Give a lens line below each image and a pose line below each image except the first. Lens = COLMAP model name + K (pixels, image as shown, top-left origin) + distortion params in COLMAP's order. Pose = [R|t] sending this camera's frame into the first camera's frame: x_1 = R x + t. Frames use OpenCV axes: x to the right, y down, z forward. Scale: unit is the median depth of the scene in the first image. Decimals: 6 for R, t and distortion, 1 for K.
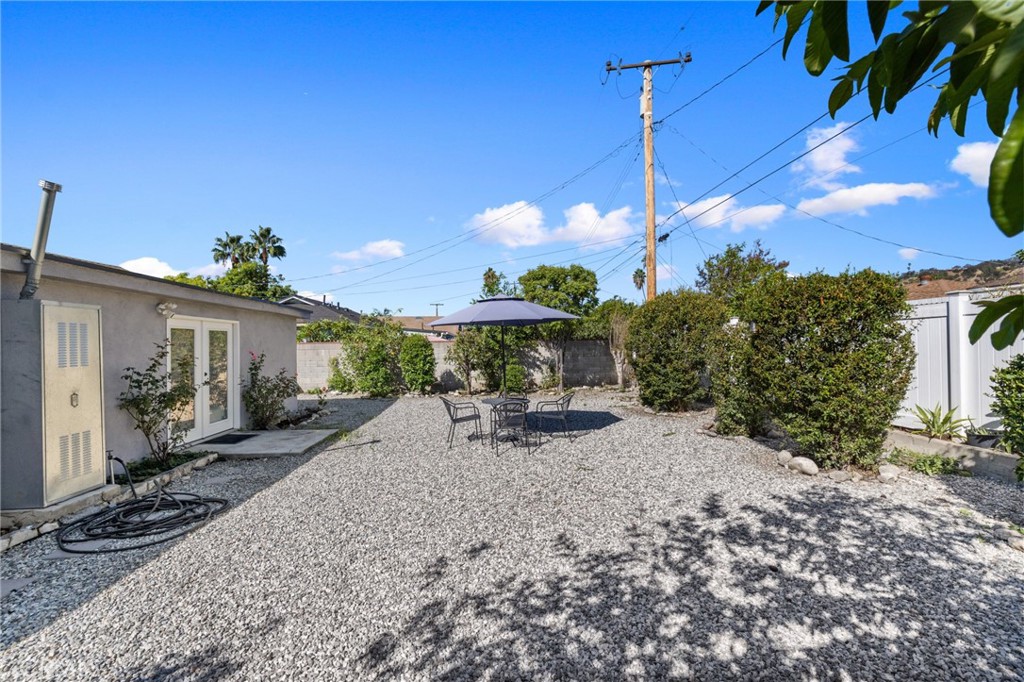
lens RADIAL K [[426.8, 0, 514.5], [0, 426.8, 345.2], [0, 0, 1]] dist [-0.002367, 0.001161]
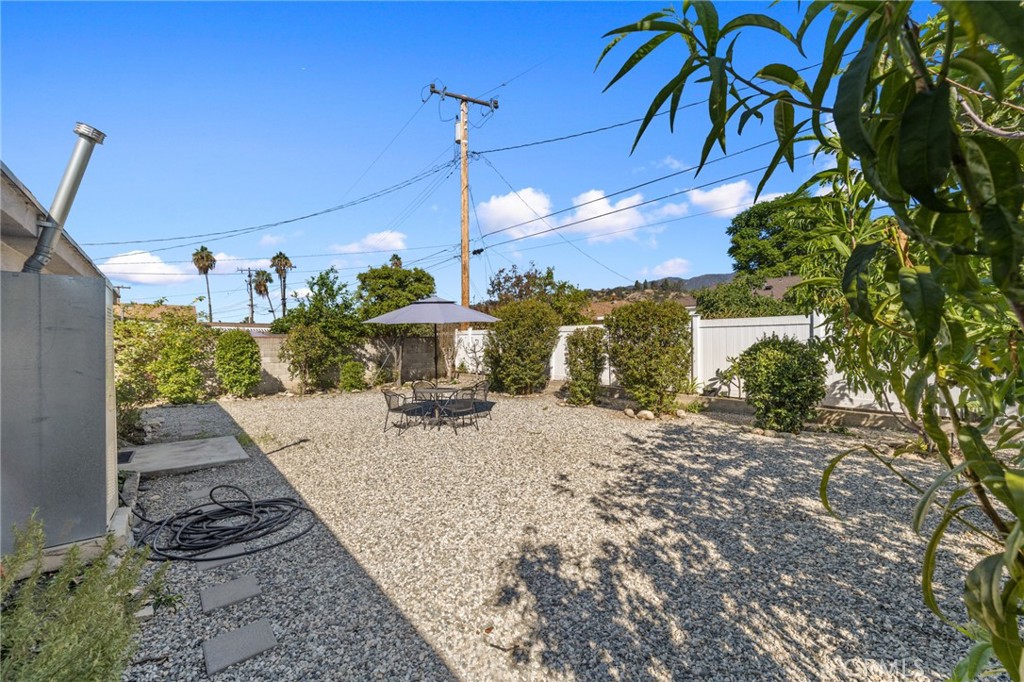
lens RADIAL K [[426.8, 0, 515.7], [0, 426.8, 346.4], [0, 0, 1]] dist [-0.002367, 0.001161]
pose [[0.821539, 0.003801, 0.570139, -0.857978], [-0.007227, 0.999967, 0.003748, 0.012911], [-0.570106, -0.007199, 0.821539, -0.100865]]
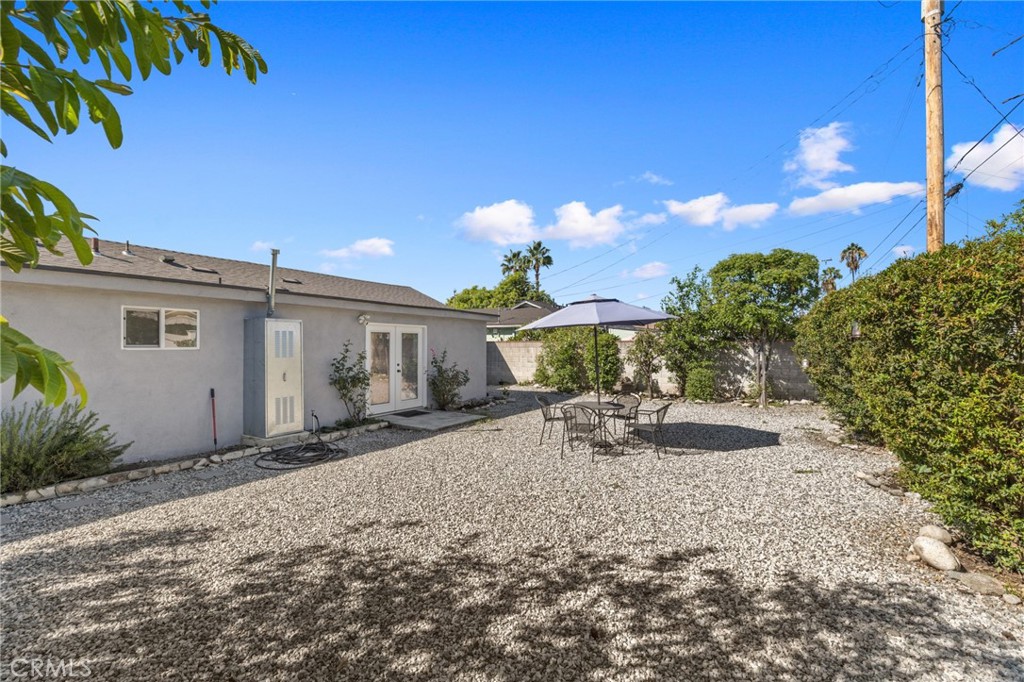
lens RADIAL K [[426.8, 0, 516.8], [0, 426.8, 340.4], [0, 0, 1]] dist [-0.002367, 0.001161]
pose [[0.811204, 0.008591, -0.584701, 0.678764], [-0.011403, 0.999934, -0.001127, -0.023920], [0.584652, 0.007582, 0.811248, 0.174834]]
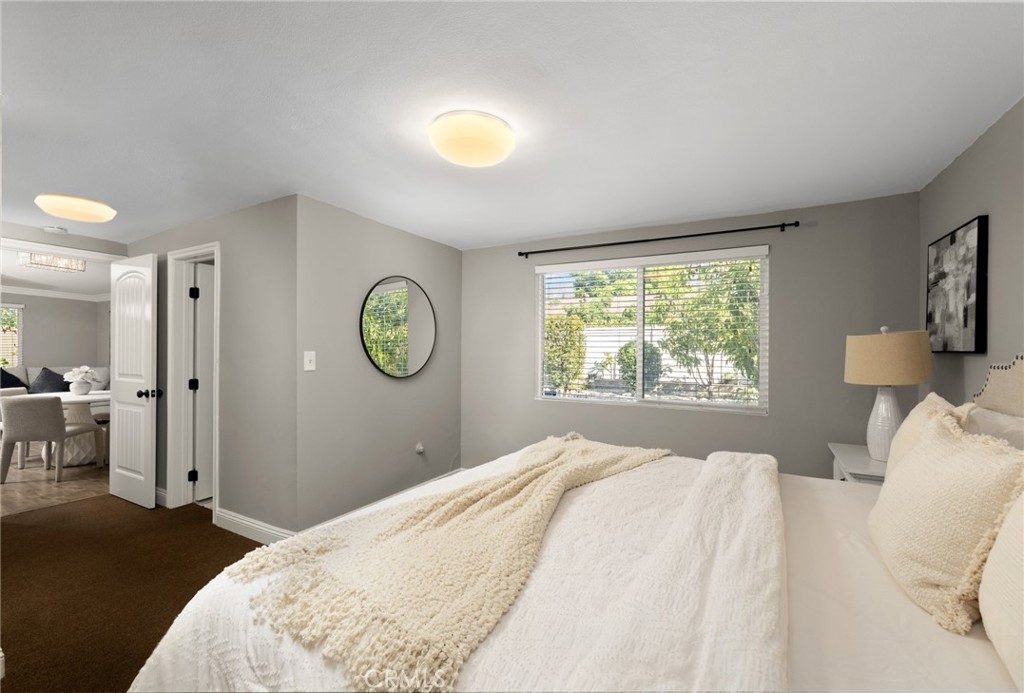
lens RADIAL K [[429.3, 0, 515.4], [0, 429.3, 350.2], [0, 0, 1]] dist [0.001715, 0.000162]
pose [[0.551077, 0.005836, 0.834434, -1.963033], [-0.008837, 0.999960, -0.001157, 0.058375], [-0.834408, -0.006737, 0.551107, -0.222301]]
